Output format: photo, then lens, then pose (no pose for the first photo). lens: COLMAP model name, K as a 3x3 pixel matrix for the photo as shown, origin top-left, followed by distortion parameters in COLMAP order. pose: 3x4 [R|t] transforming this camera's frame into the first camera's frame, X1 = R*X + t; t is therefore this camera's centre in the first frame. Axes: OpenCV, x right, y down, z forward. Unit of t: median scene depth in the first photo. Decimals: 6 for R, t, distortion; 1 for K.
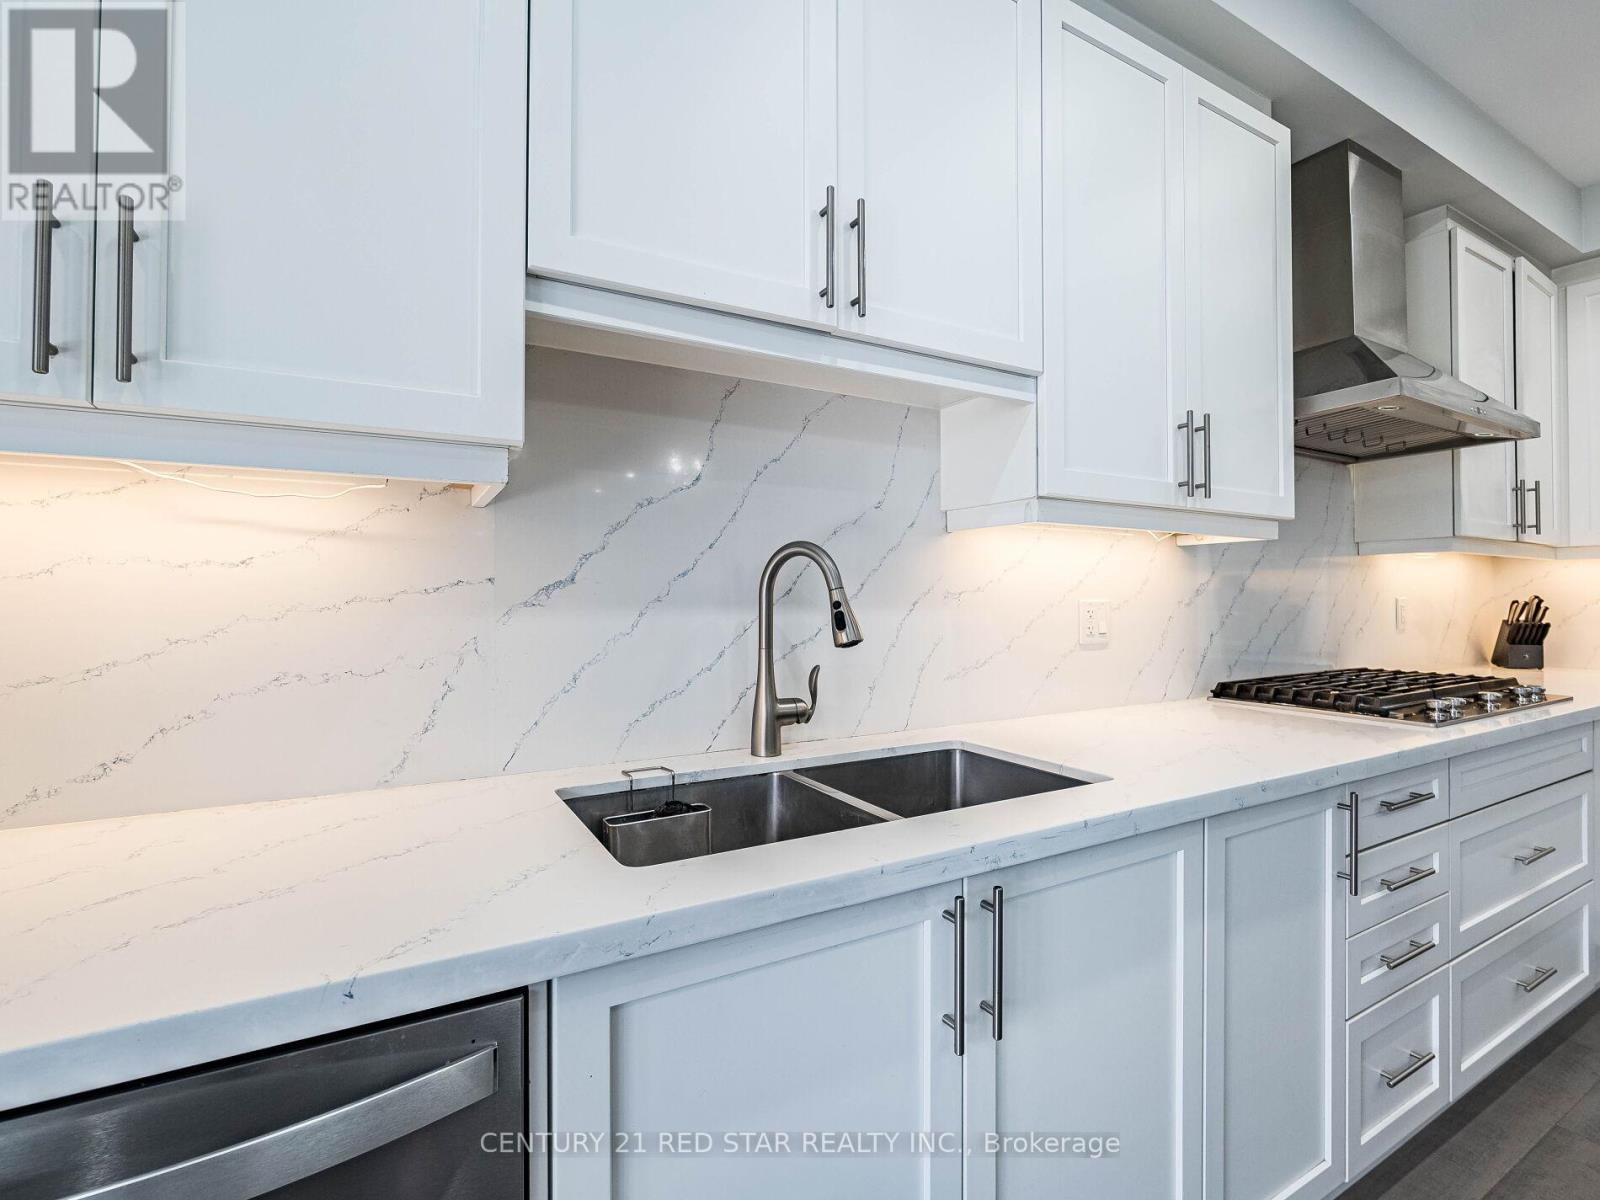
lens RADIAL K [[748.6, 0, 807.4], [0, 748.6, 610.5], [0, 0, 1]] dist [-0.000050, 0.000092]
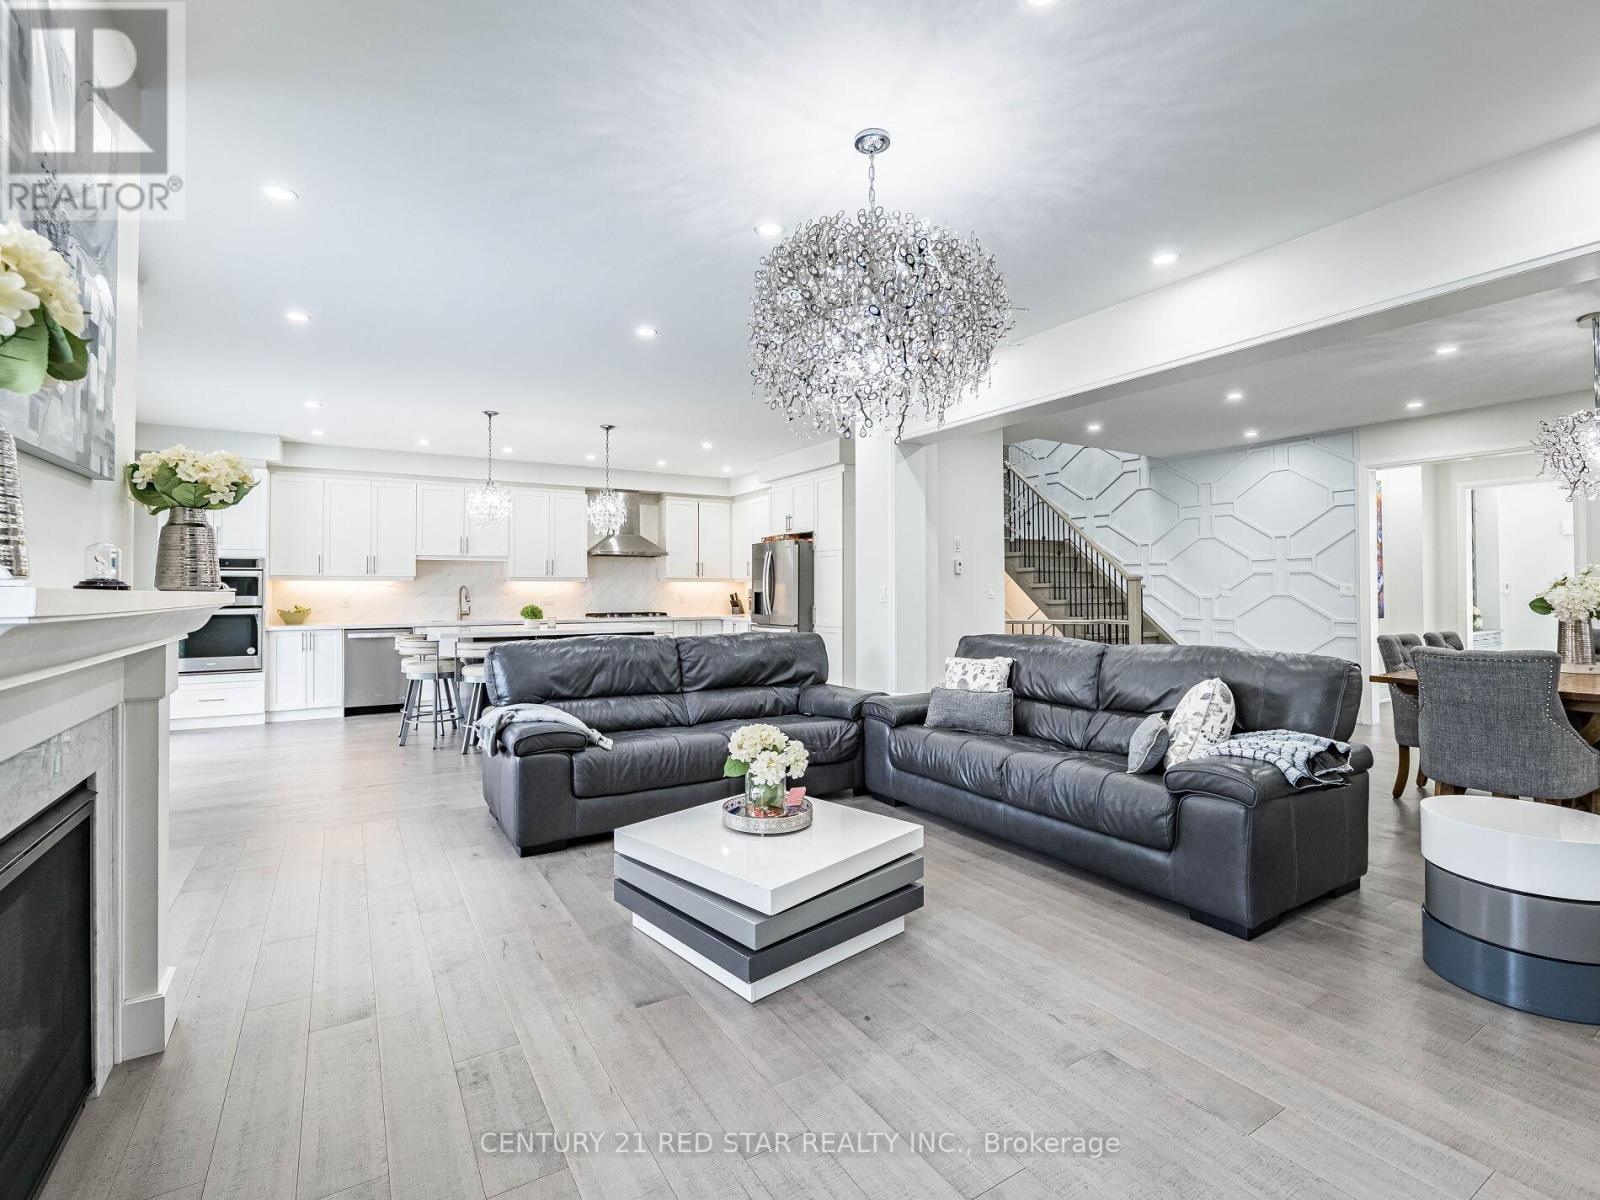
lens RADIAL K [[731.0, 0, 802.7], [0, 731.0, 589.0], [0, 0, 1]] dist [-0.001252, -0.000082]
pose [[0.999771, 0.004485, 0.020927, 2.672880], [-0.004200, 0.999898, -0.013619, 0.006733], [-0.020986, 0.013528, 0.999688, -5.123039]]
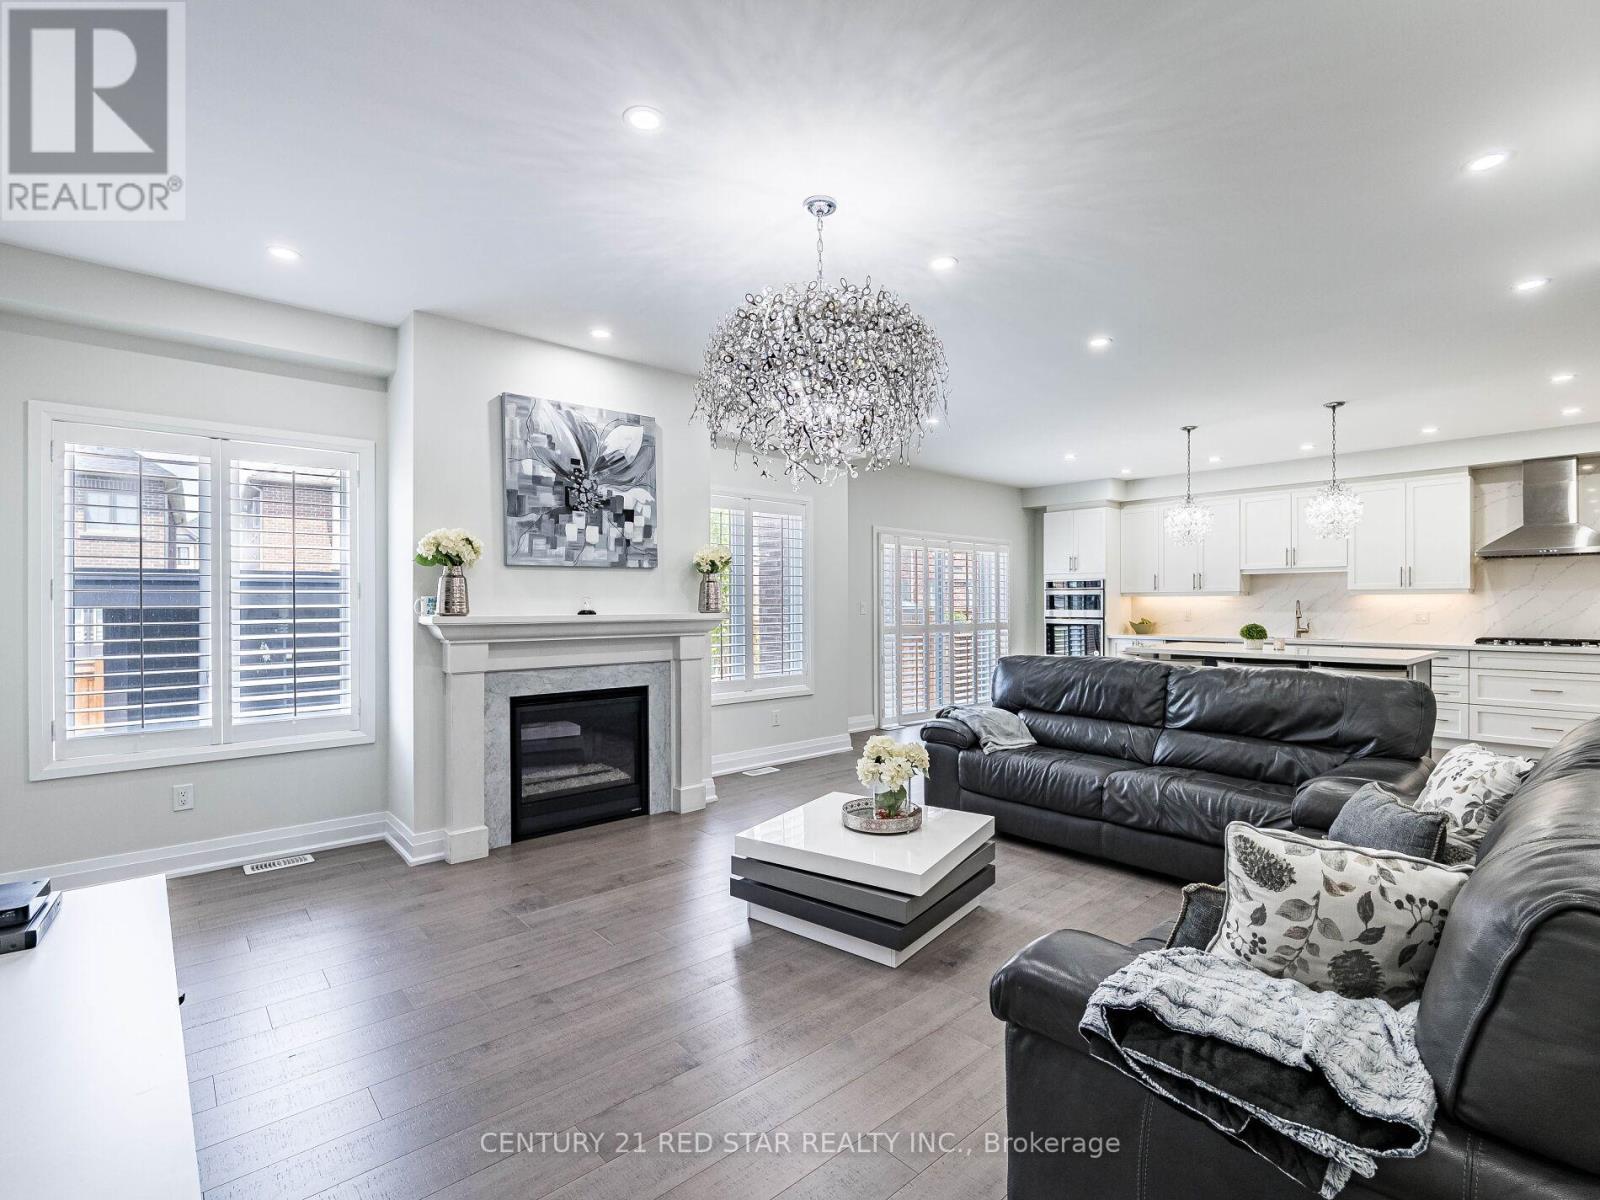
lens RADIAL K [[748.6, 0, 807.4], [0, 748.6, 610.5], [0, 0, 1]] dist [-0.000050, 0.000092]
pose [[0.199239, 0.015862, -0.979823, 4.832126], [-0.008545, 0.999859, 0.014449, -0.066153], [0.979914, 0.005494, 0.199347, -3.786347]]
